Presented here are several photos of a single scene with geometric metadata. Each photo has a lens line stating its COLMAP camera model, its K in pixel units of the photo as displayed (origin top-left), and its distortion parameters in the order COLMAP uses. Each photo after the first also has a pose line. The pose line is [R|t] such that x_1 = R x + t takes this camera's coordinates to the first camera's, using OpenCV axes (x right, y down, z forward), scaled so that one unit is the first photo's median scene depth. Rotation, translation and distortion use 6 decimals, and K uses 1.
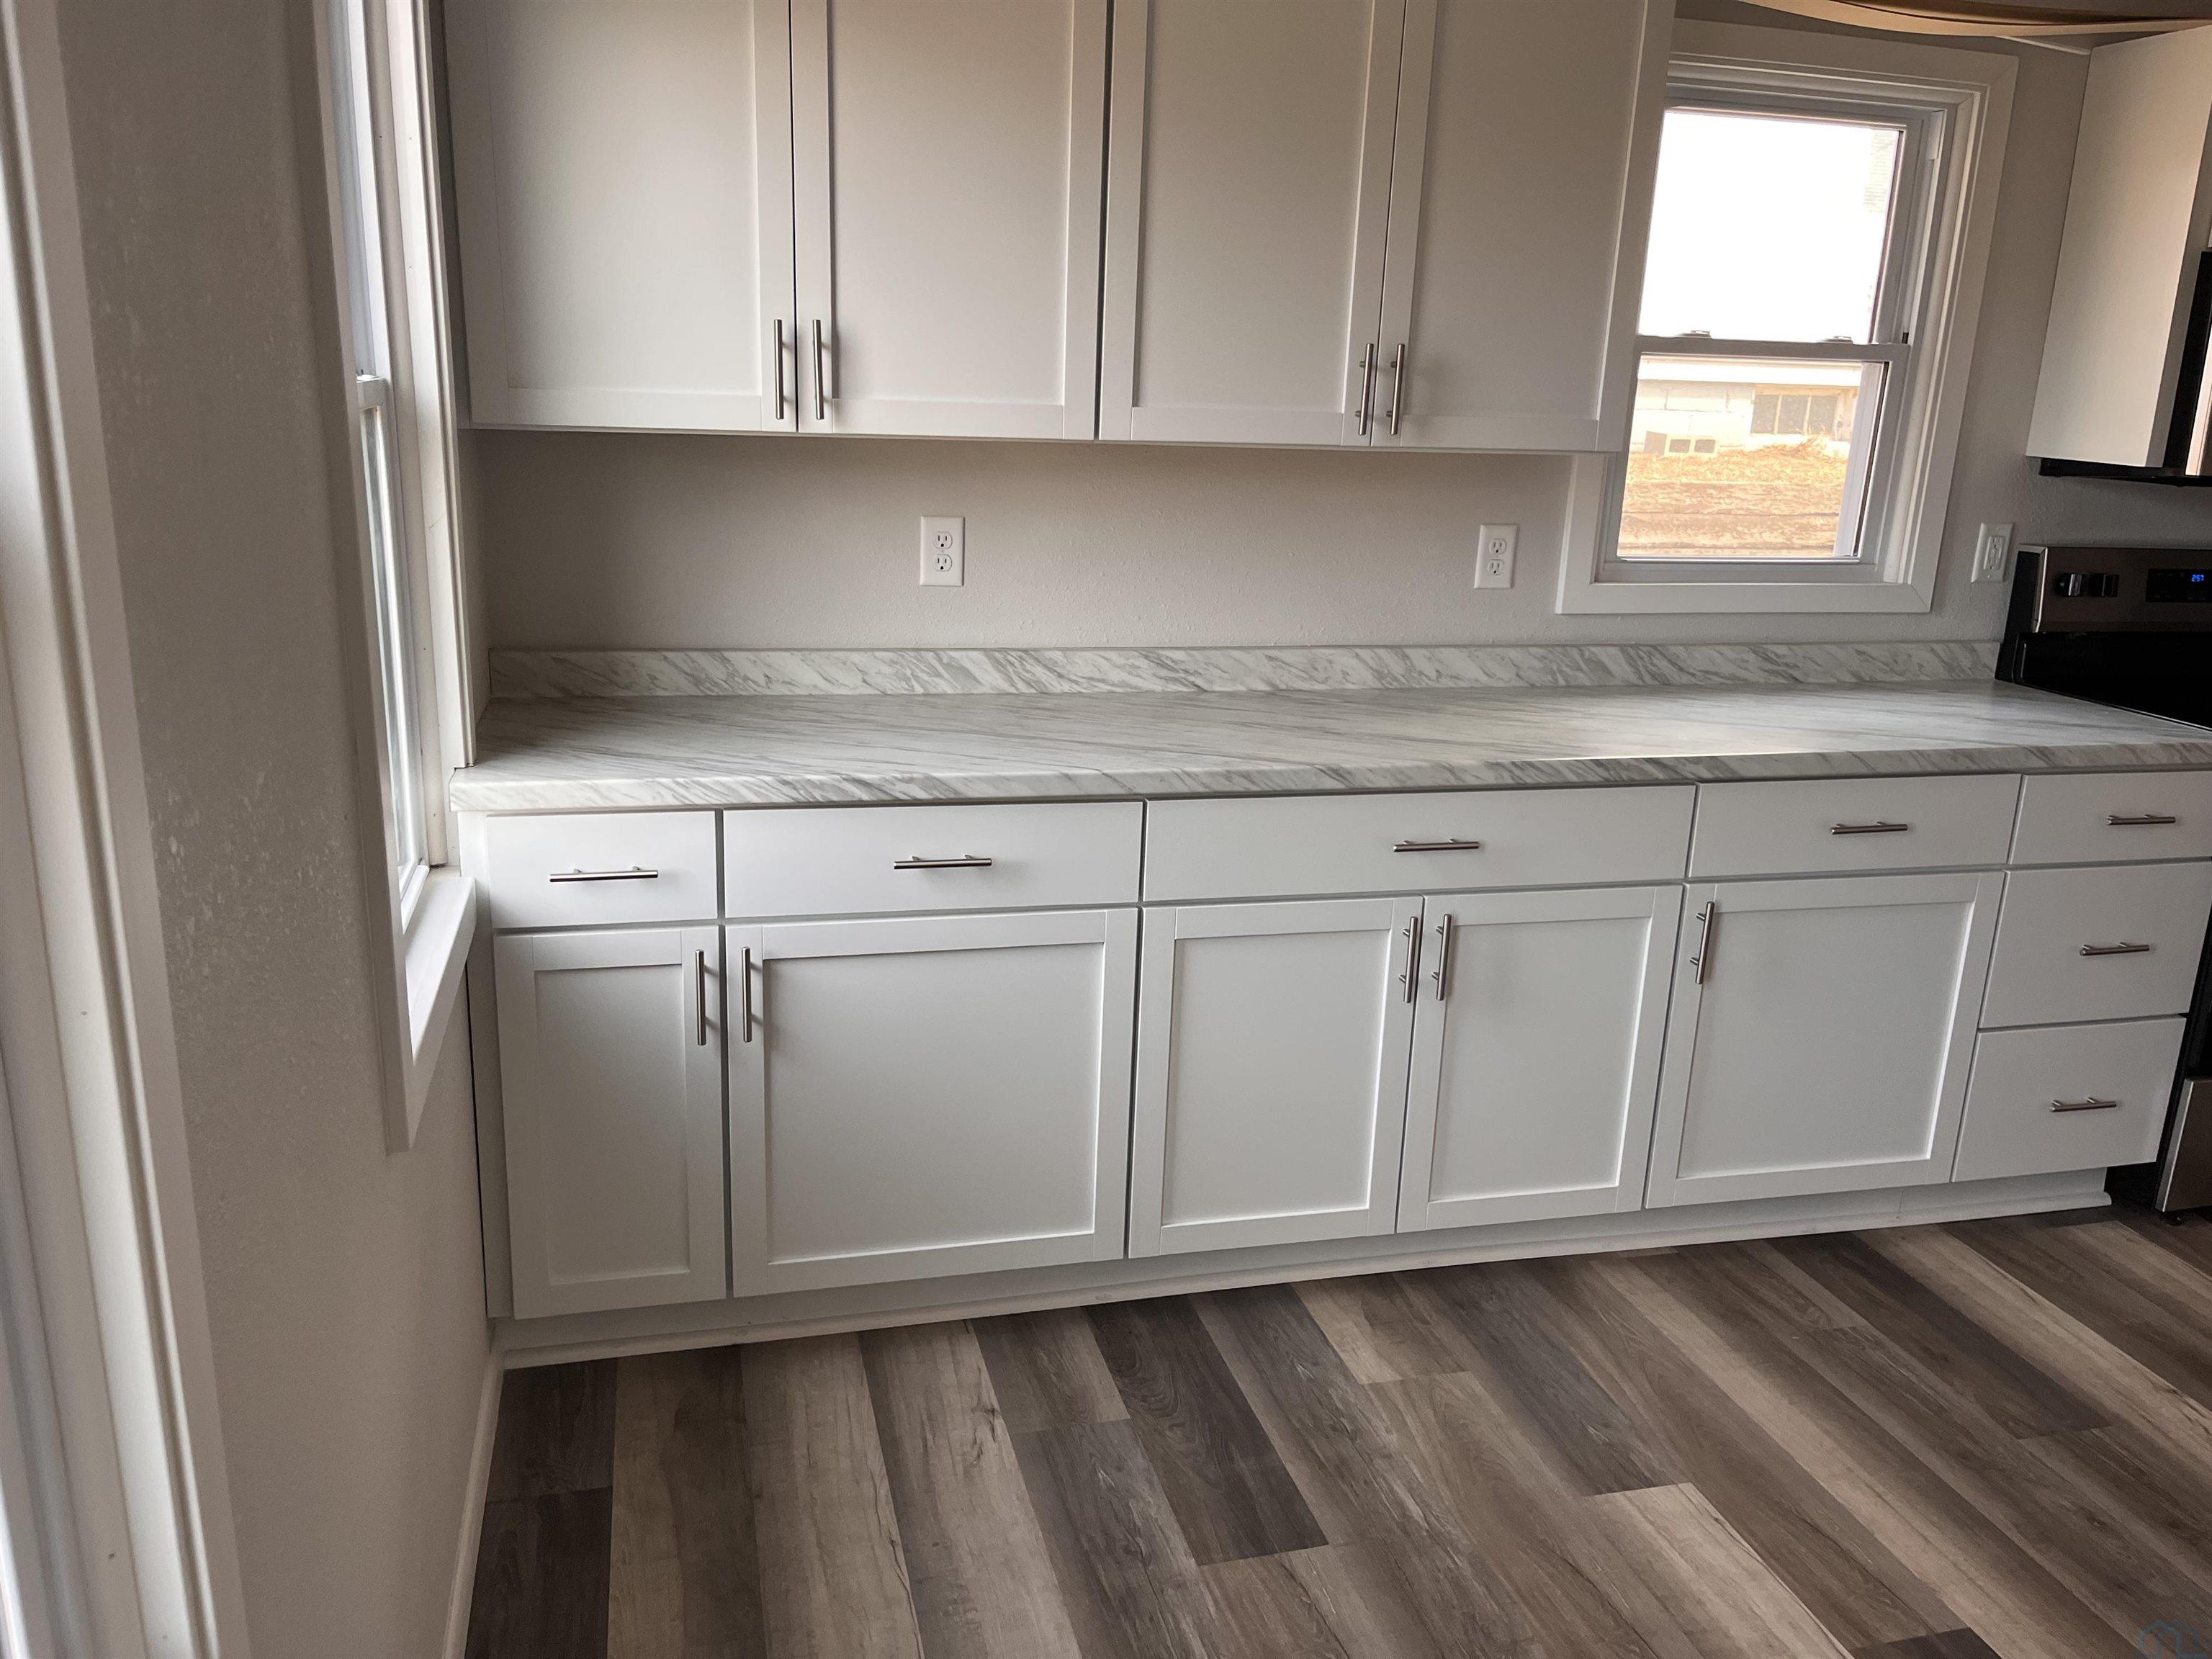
lens RADIAL K [[1684.7, 0, 1092.6], [0, 1684.7, 833.0], [0, 0, 1]] dist [0.073997, -0.106029]
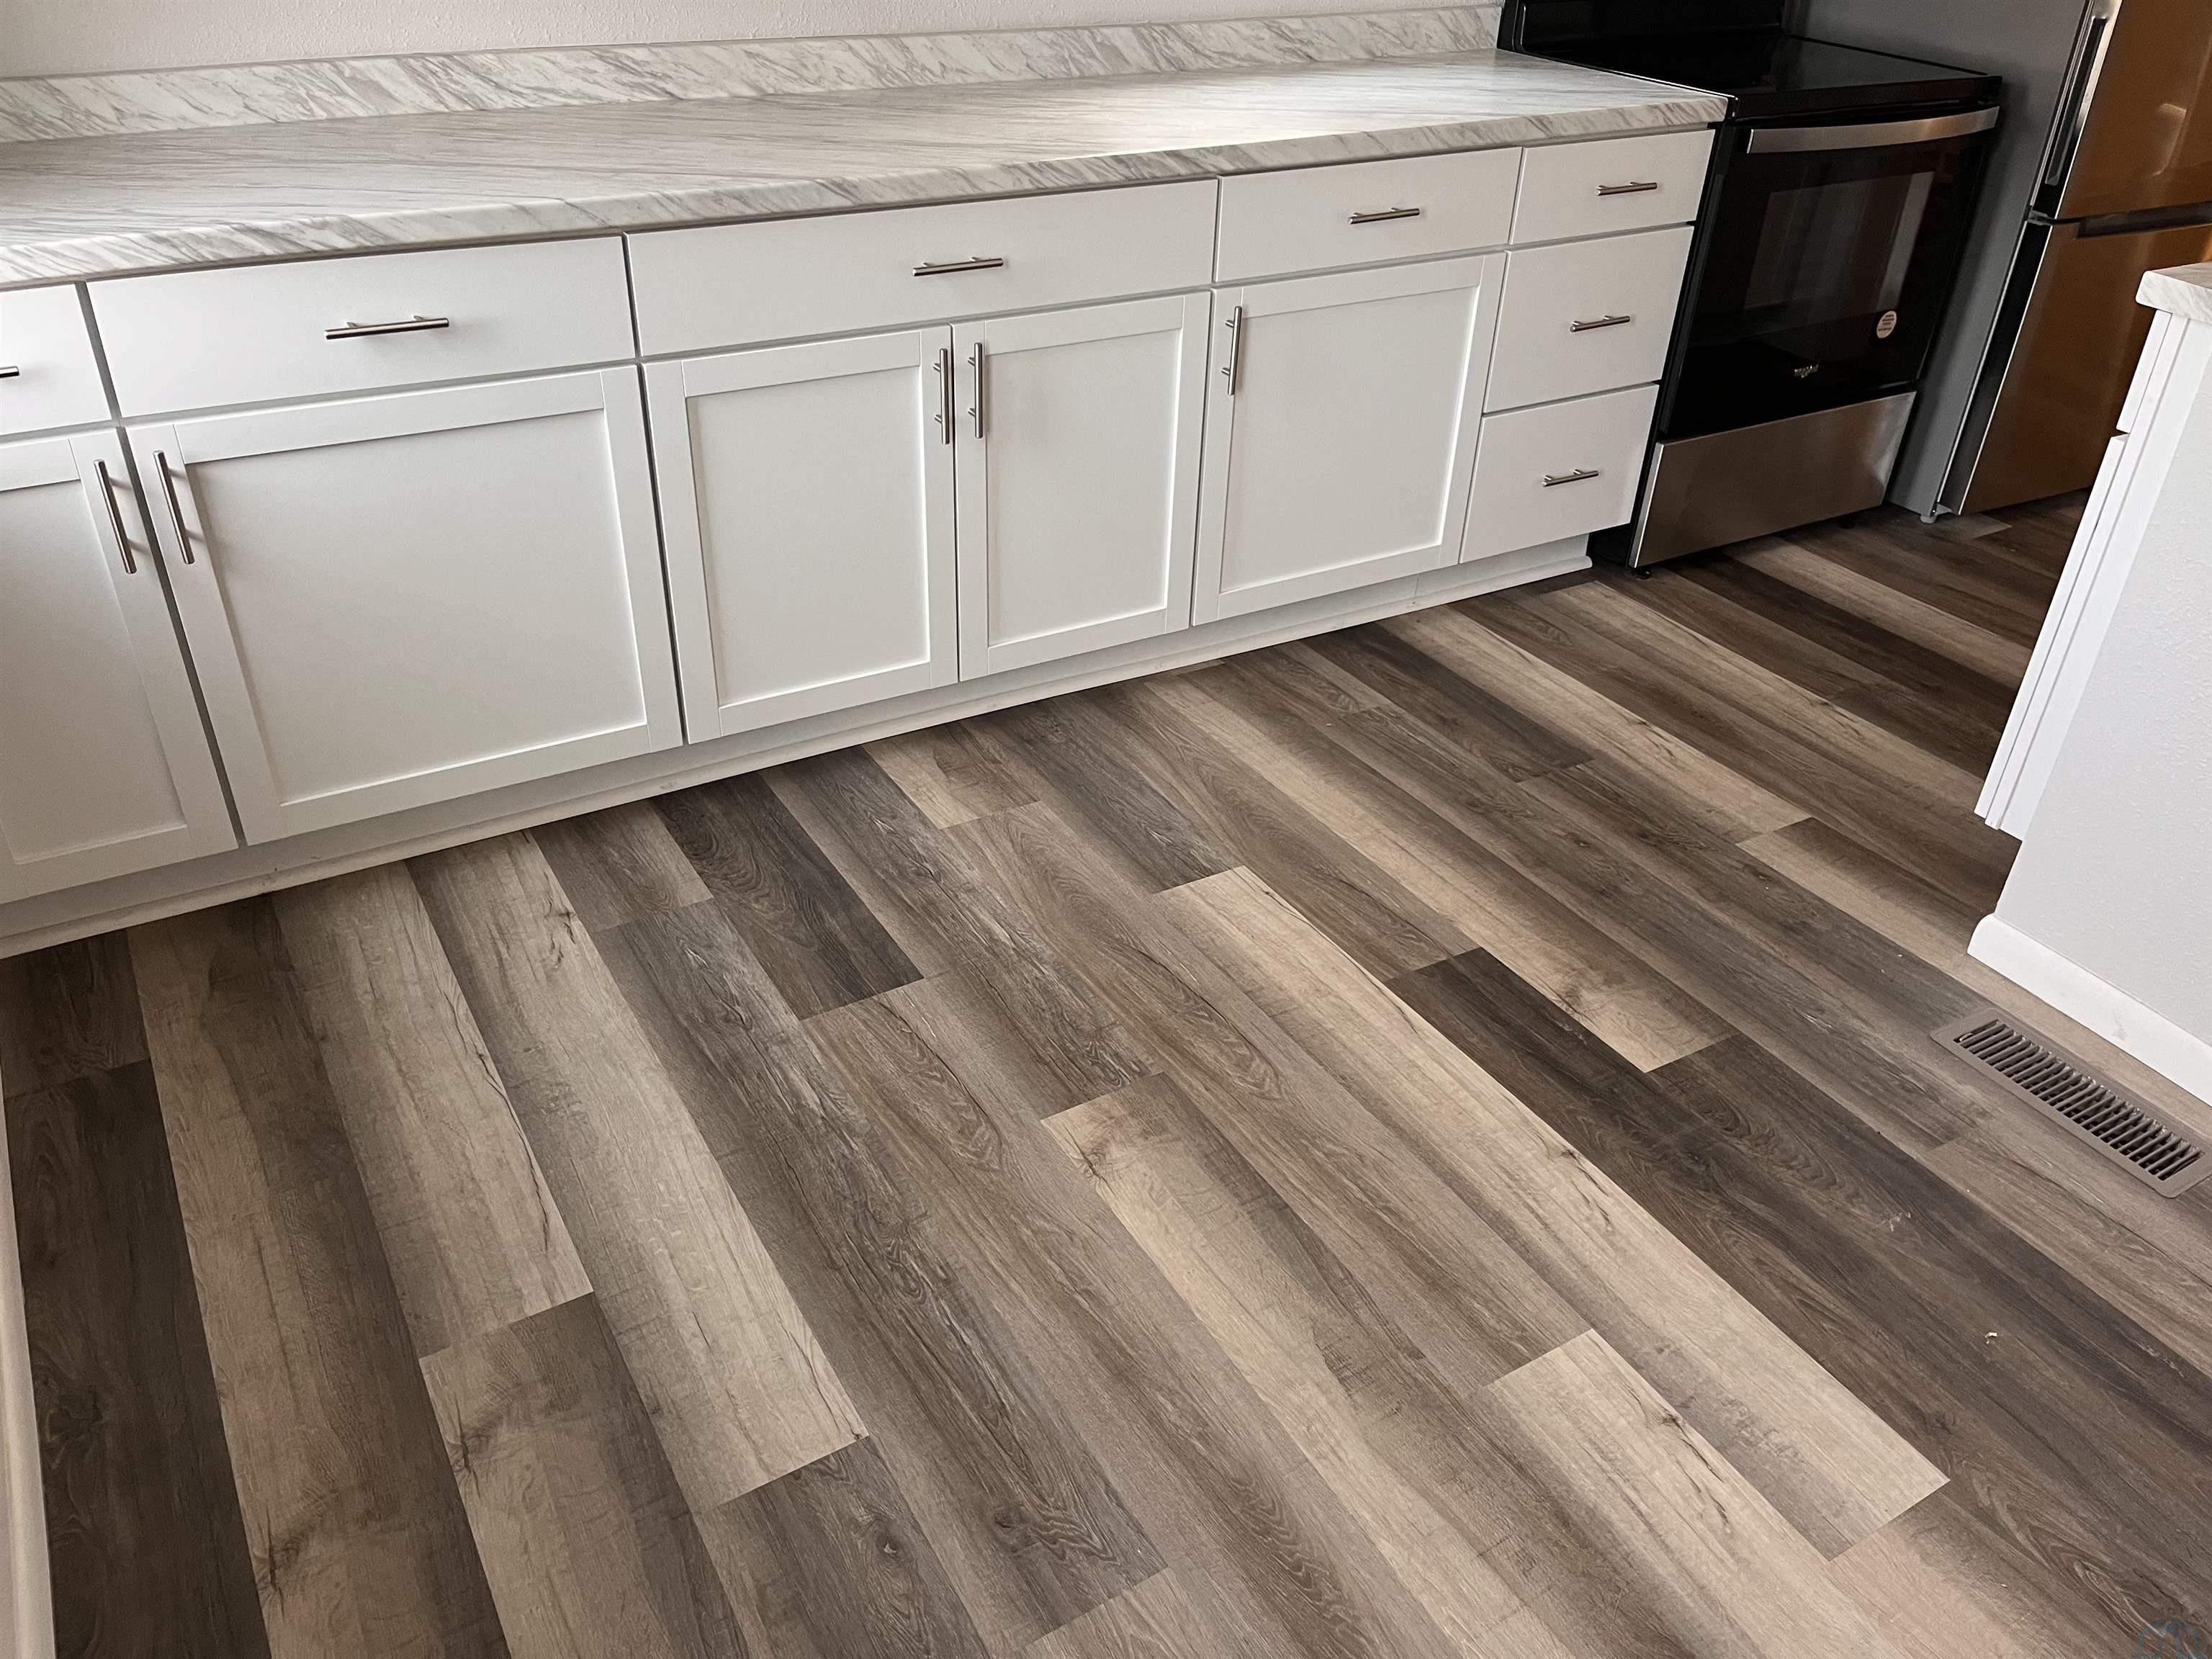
lens RADIAL K [[1684.7, 0, 1092.6], [0, 1684.7, 833.0], [0, 0, 1]] dist [0.073997, -0.106029]
pose [[0.960963, -0.155231, 0.229027, 0.013352], [0.077306, 0.945454, 0.316449, 0.012188], [-0.265657, -0.286391, 0.920547, 0.038491]]
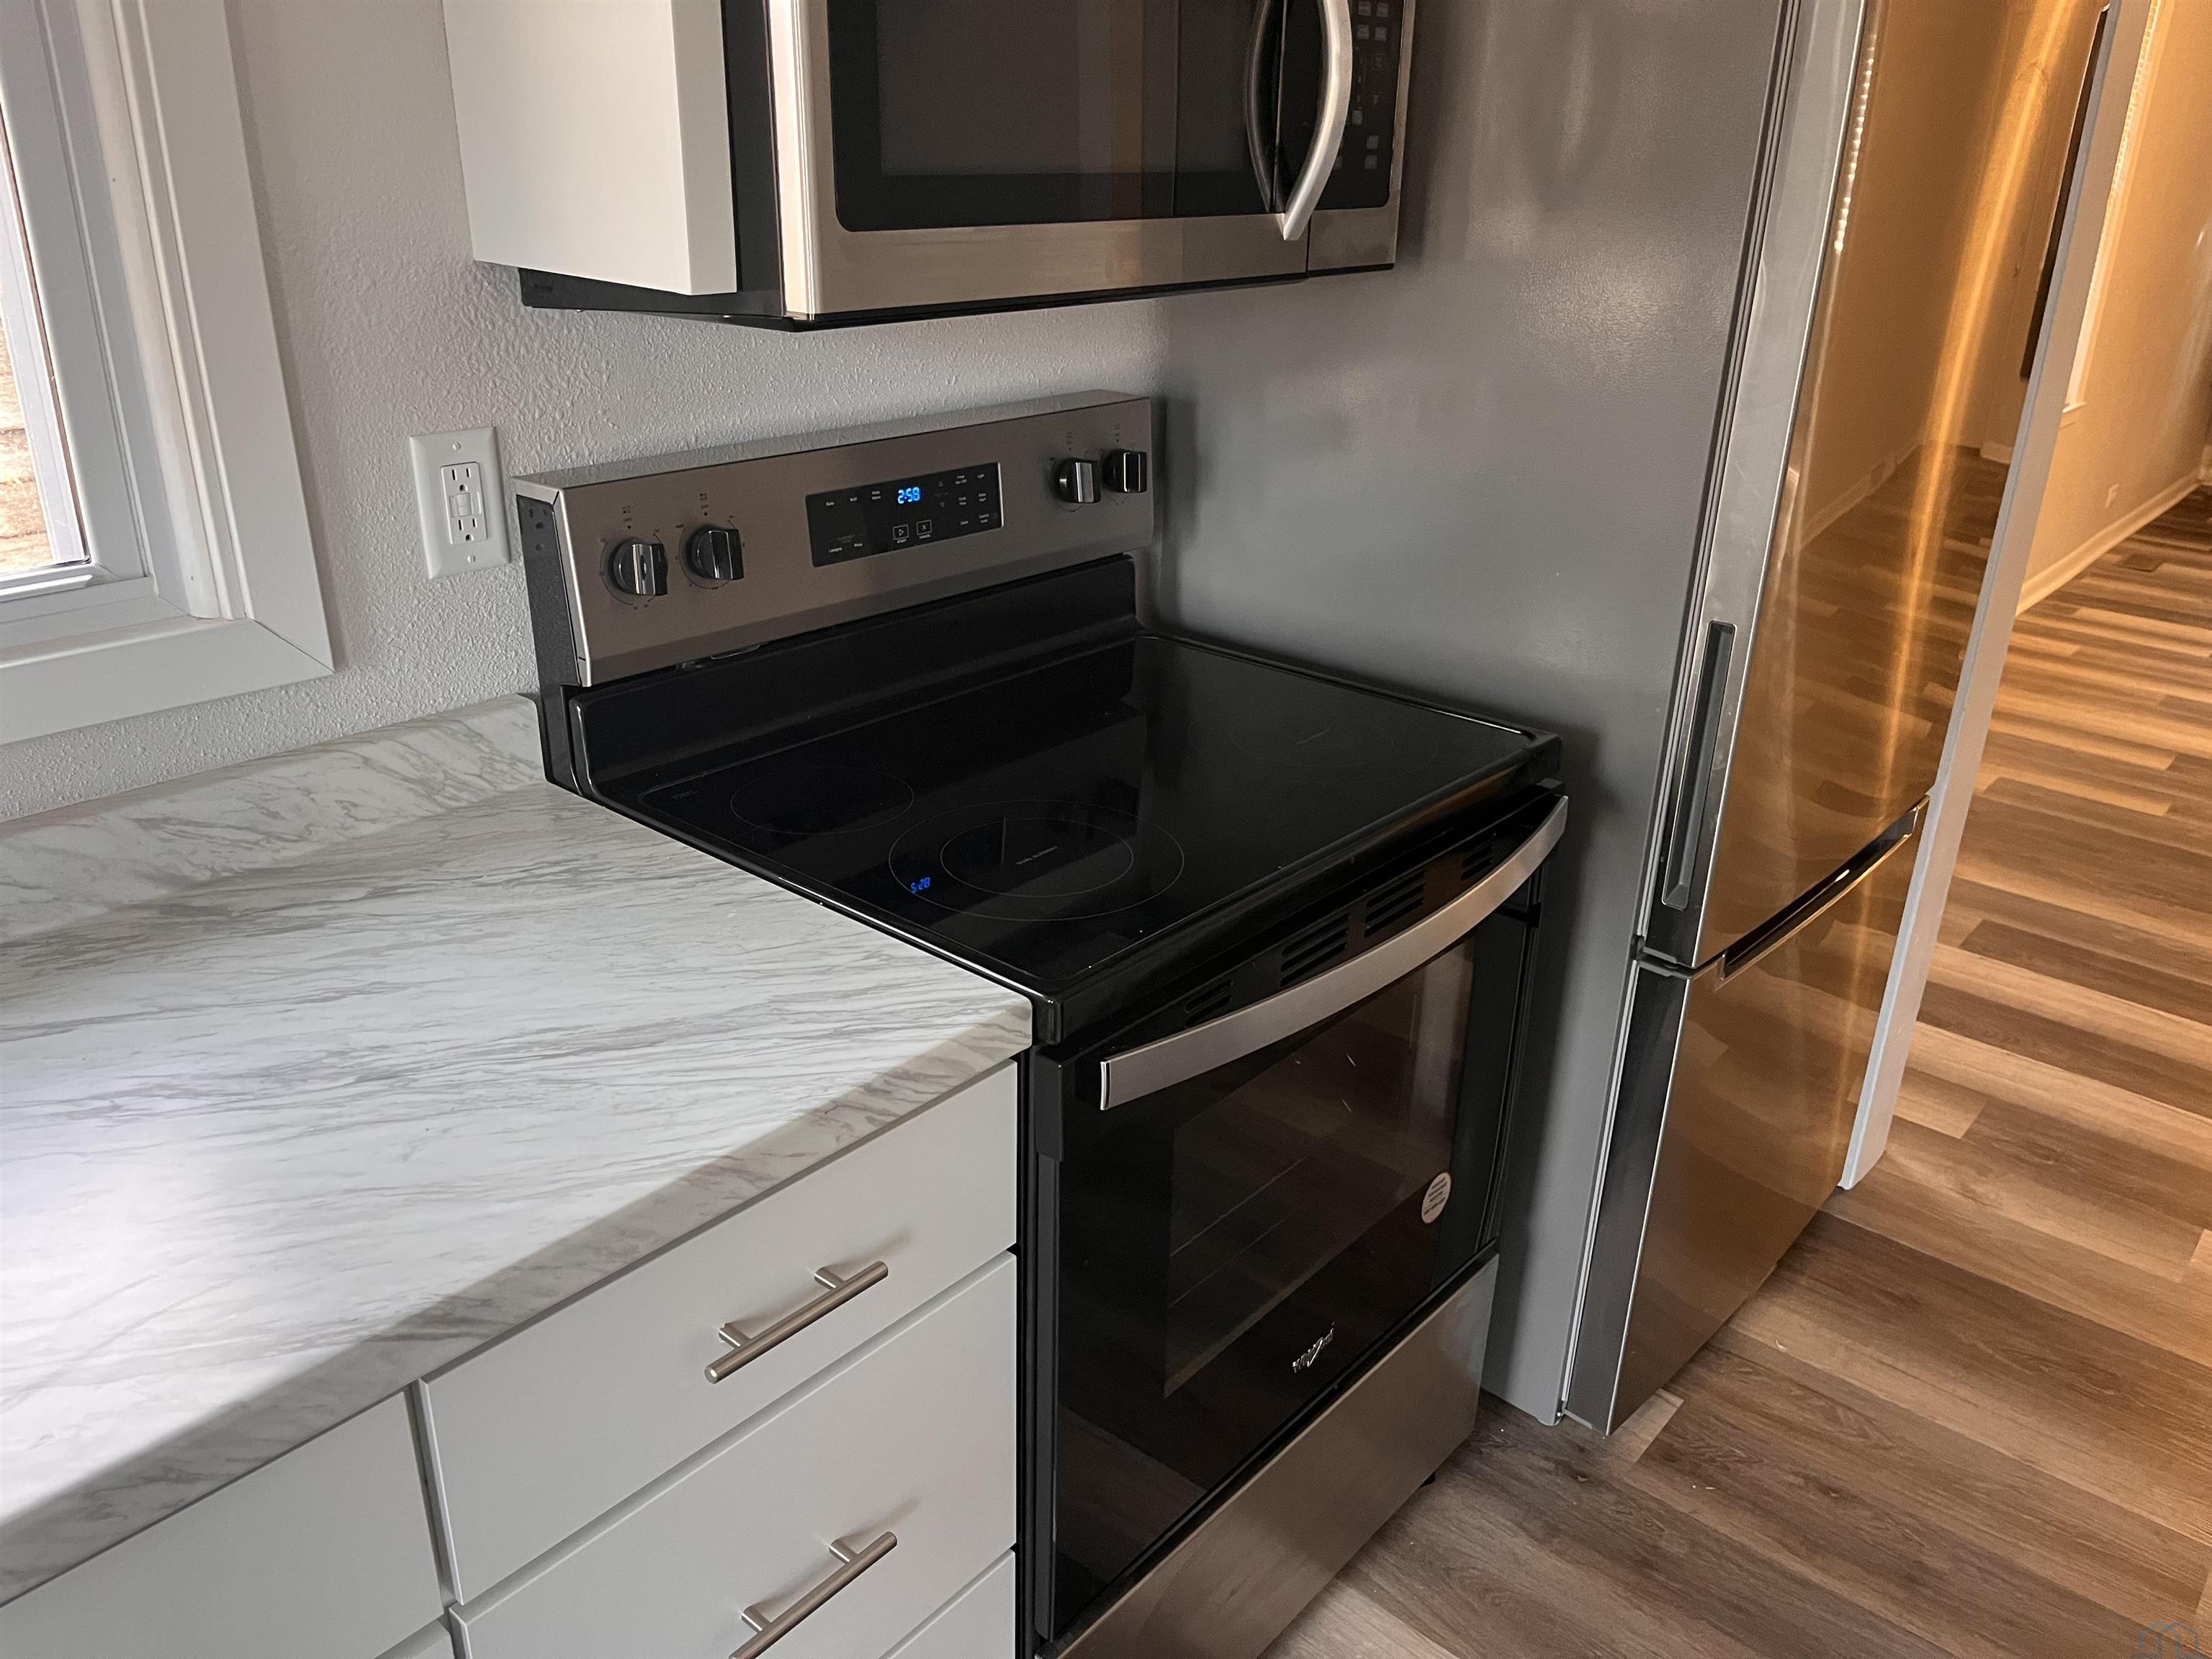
lens RADIAL K [[1684.7, 0, 1092.6], [0, 1684.7, 833.0], [0, 0, 1]] dist [0.073997, -0.106029]
pose [[0.827266, -0.239099, 0.508392, 0.657365], [0.158510, 0.967488, 0.197084, -0.223369], [-0.538986, -0.082455, 0.838269, 0.866325]]
